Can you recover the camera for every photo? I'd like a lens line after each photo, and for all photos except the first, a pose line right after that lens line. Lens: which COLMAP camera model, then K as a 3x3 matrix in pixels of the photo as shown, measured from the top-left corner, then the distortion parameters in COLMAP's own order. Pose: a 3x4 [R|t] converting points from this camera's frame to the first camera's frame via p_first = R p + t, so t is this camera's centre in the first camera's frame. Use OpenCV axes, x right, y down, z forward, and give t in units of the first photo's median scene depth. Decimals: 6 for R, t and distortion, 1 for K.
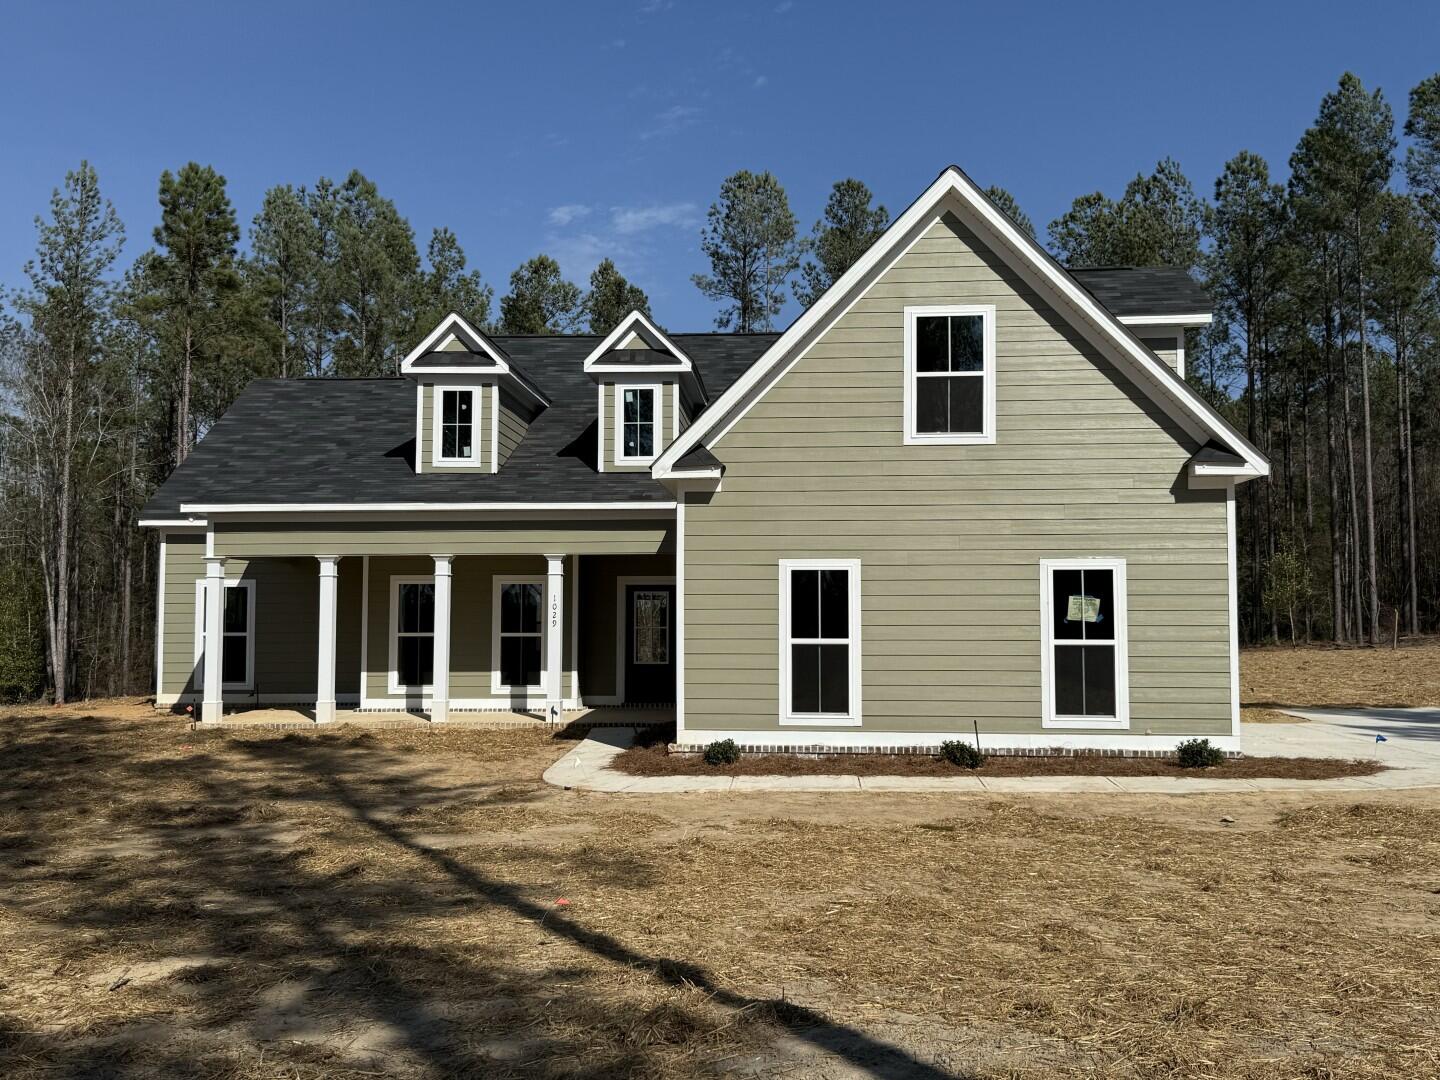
lens RADIAL K [[1336.4, 0, 756.1], [0, 1336.4, 524.0], [0, 0, 1]] dist [0.050895, 0.000000]
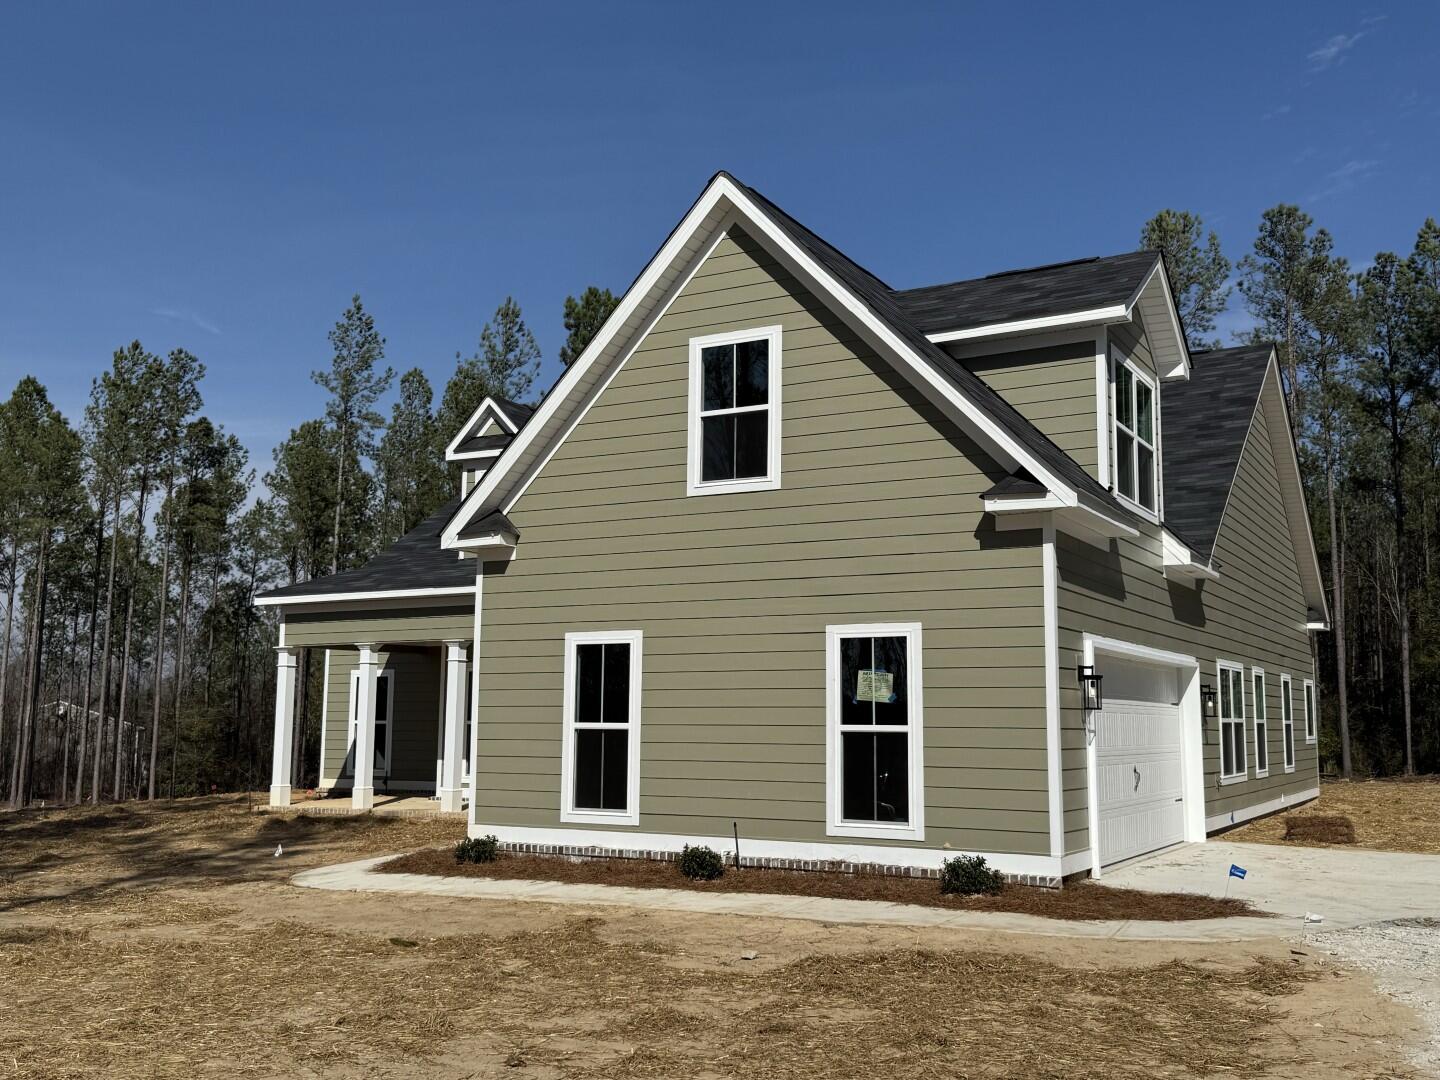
lens RADIAL K [[1399.1, 0, 770.4], [0, 1399.1, 526.6], [0, 0, 1]] dist [0.055966, 0.000000]
pose [[0.902746, -0.053140, -0.426879, 0.545564], [0.023422, 0.996940, -0.074573, 0.028806], [0.429536, 0.057322, 0.901229, 0.212287]]
